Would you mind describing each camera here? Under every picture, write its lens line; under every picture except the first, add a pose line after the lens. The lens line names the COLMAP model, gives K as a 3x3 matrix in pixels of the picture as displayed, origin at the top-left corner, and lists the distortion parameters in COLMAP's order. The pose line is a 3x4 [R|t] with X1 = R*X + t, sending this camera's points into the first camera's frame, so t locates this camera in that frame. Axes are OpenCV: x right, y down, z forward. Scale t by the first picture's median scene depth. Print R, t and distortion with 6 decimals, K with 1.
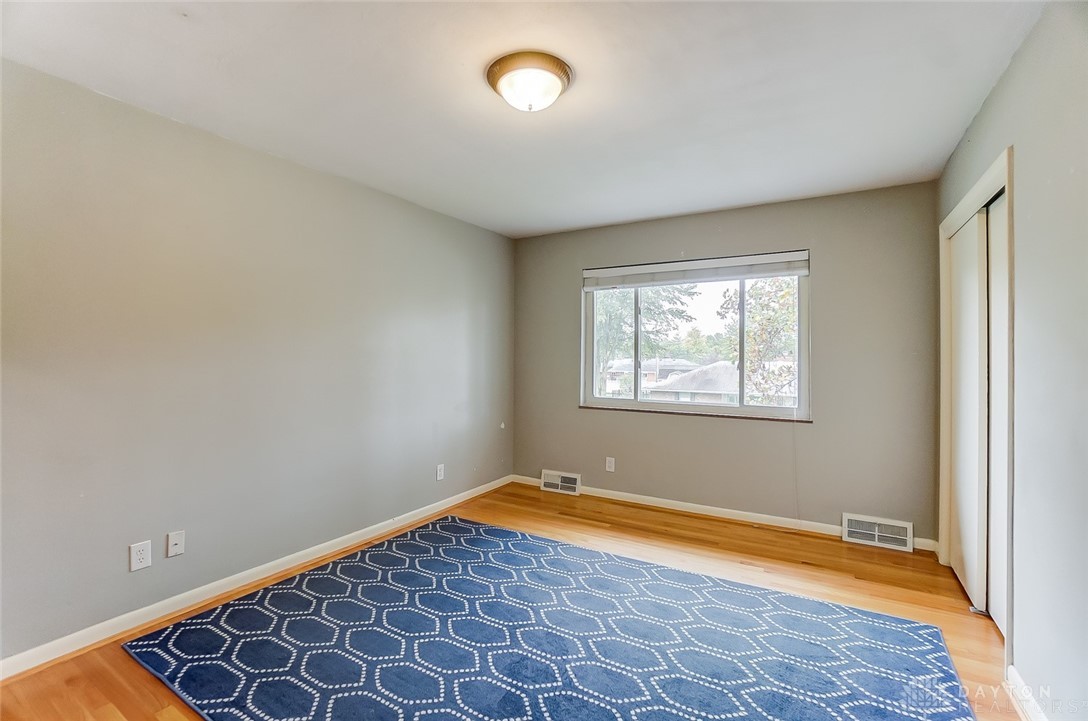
lens RADIAL K [[476.6, 0, 539.4], [0, 476.6, 348.1], [0, 0, 1]] dist [-0.036513, 0.000488]
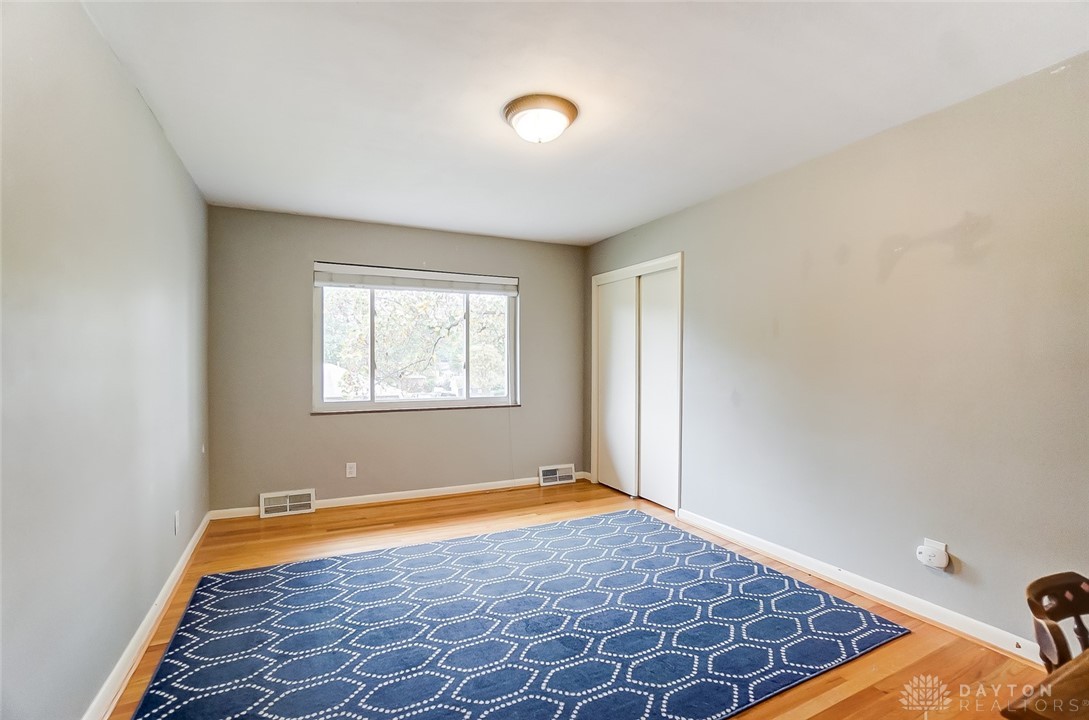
lens RADIAL K [[482.7, 0, 536.3], [0, 482.7, 344.4], [0, 0, 1]] dist [-0.074929, 0.032381]
pose [[0.541690, 0.021612, 0.840301, -0.592265], [-0.012722, 0.999766, -0.017512, 0.004014], [-0.840482, -0.001204, 0.541838, 0.210040]]
